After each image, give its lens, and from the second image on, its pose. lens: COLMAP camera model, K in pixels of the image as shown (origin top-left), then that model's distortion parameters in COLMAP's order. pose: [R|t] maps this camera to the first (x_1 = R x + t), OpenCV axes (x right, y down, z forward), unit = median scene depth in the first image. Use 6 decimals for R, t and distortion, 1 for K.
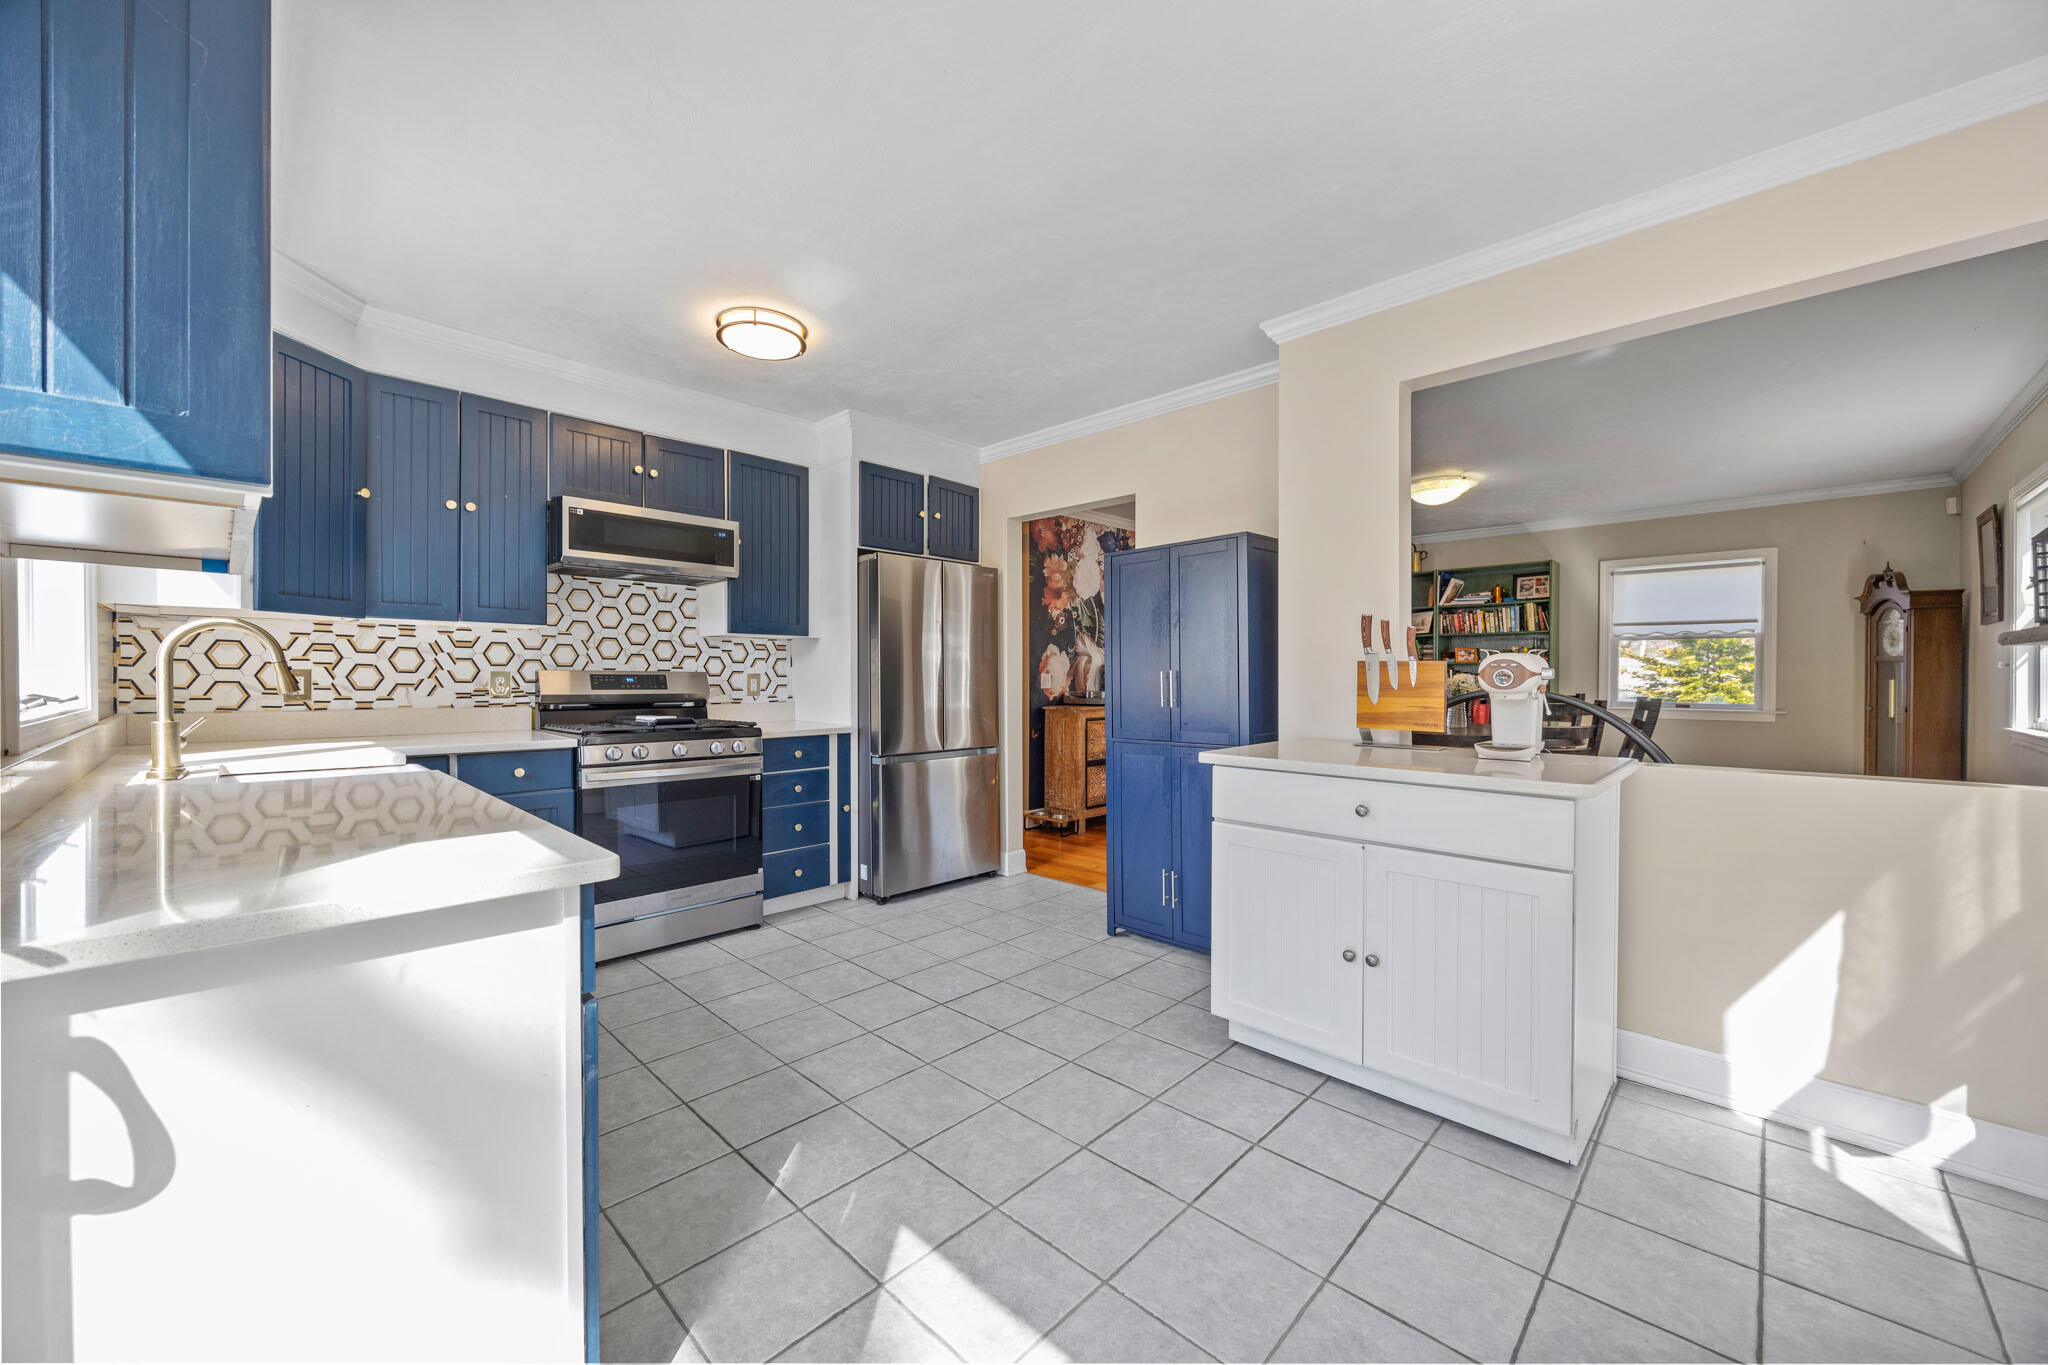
lens RADIAL K [[777.1, 0, 1024.0], [0, 777.1, 682.5], [0, 0, 1]] dist [-0.006244, 0.000037]
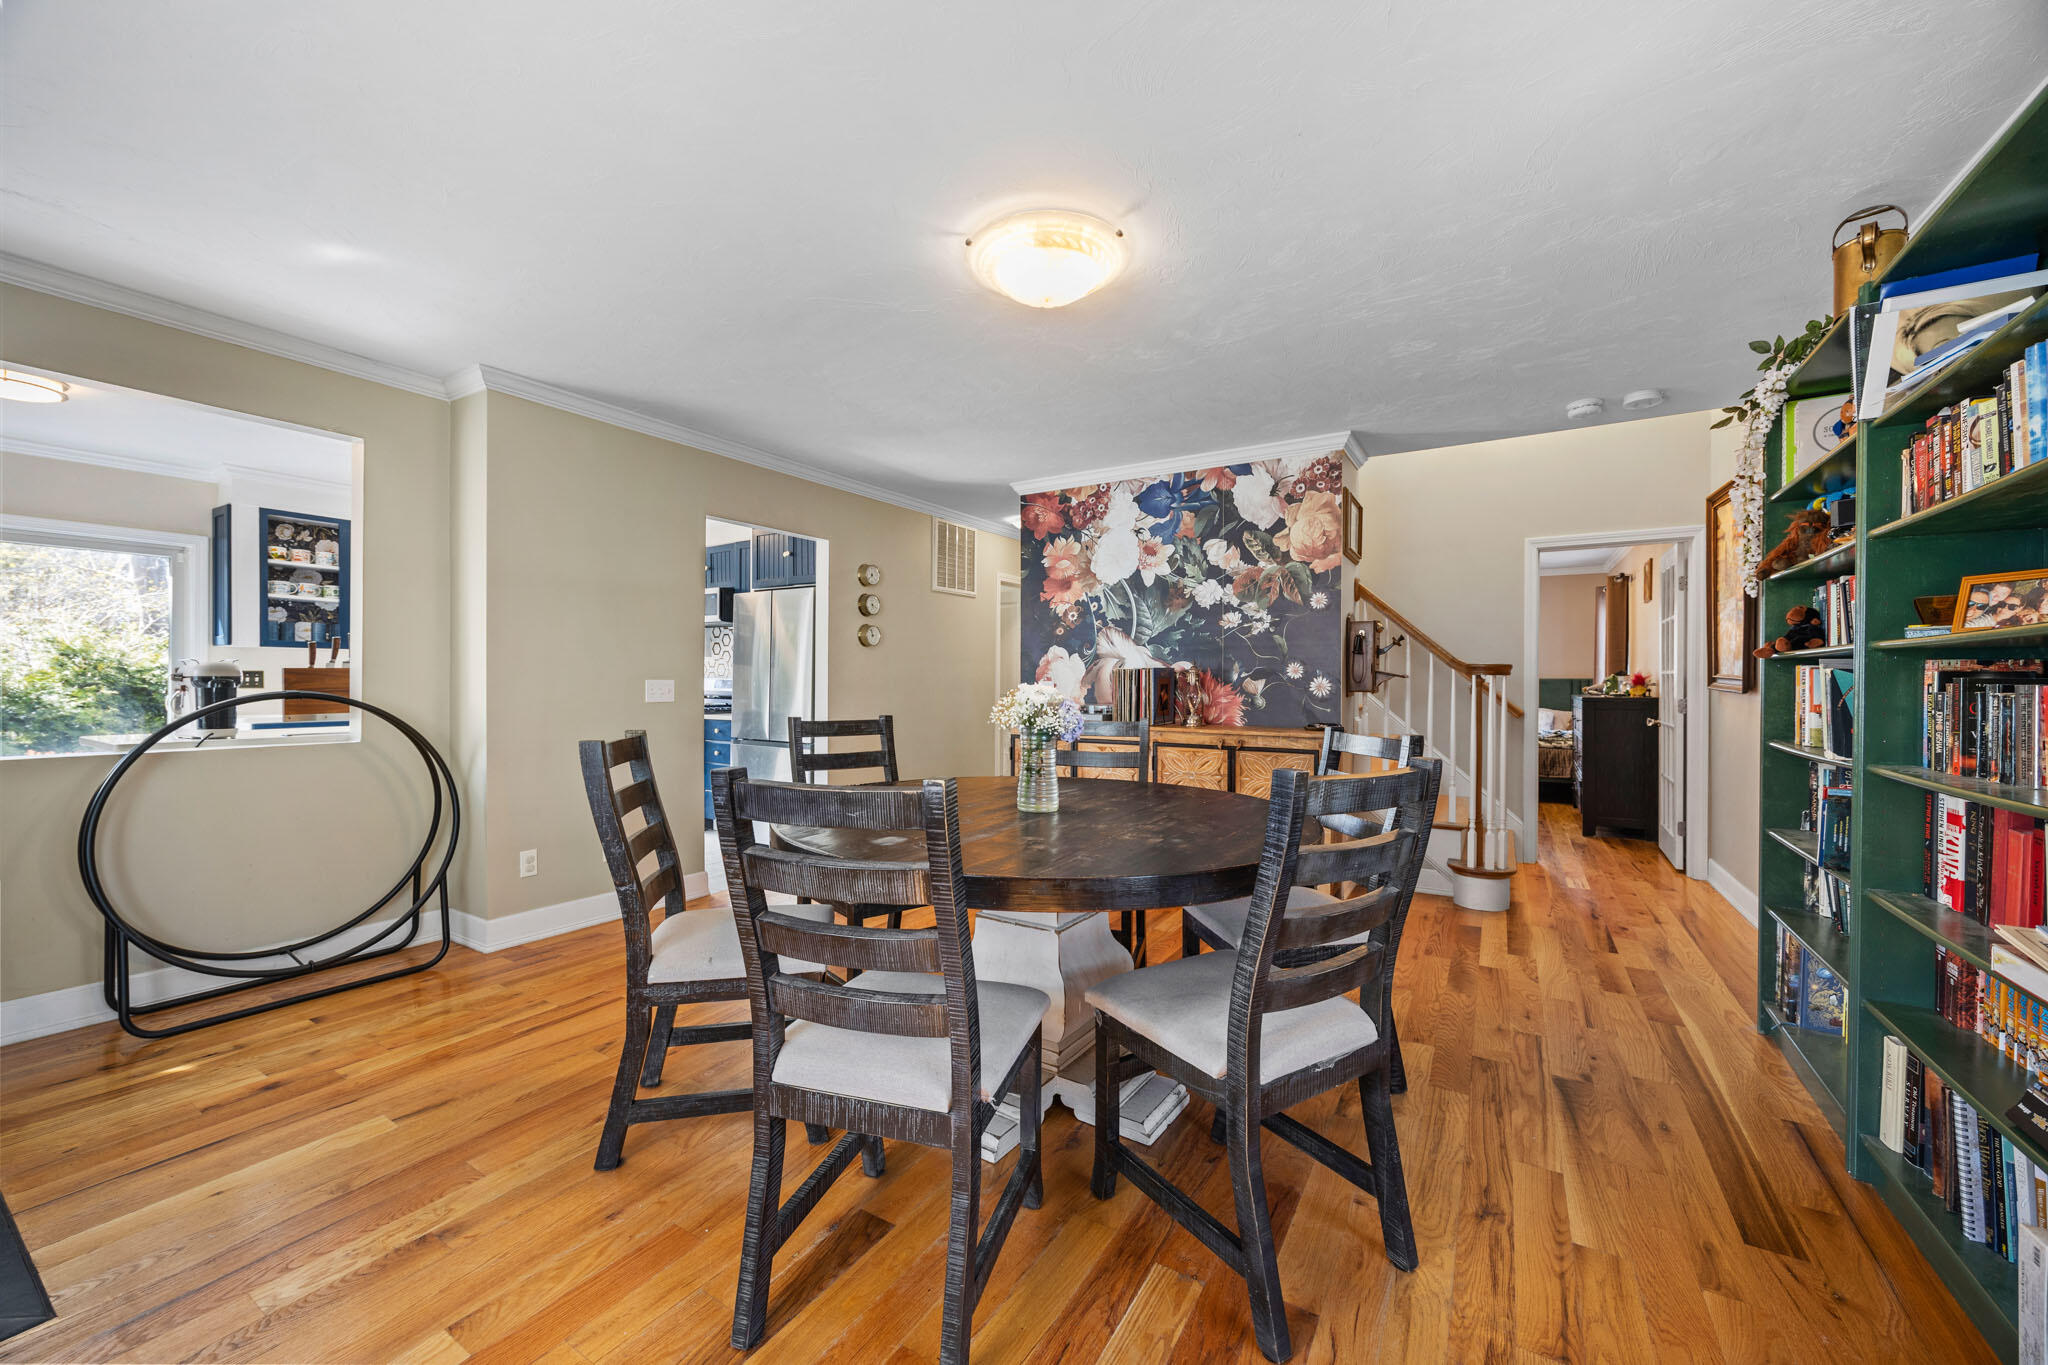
lens RADIAL K [[777.1, 0, 1024.0], [0, 777.1, 682.5], [0, 0, 1]] dist [-0.006244, 0.000037]
pose [[0.213828, 0.004222, -0.976862, 1.376467], [-0.016123, 0.999870, 0.000793, -0.016286], [0.976738, 0.015580, 0.213868, 1.280464]]
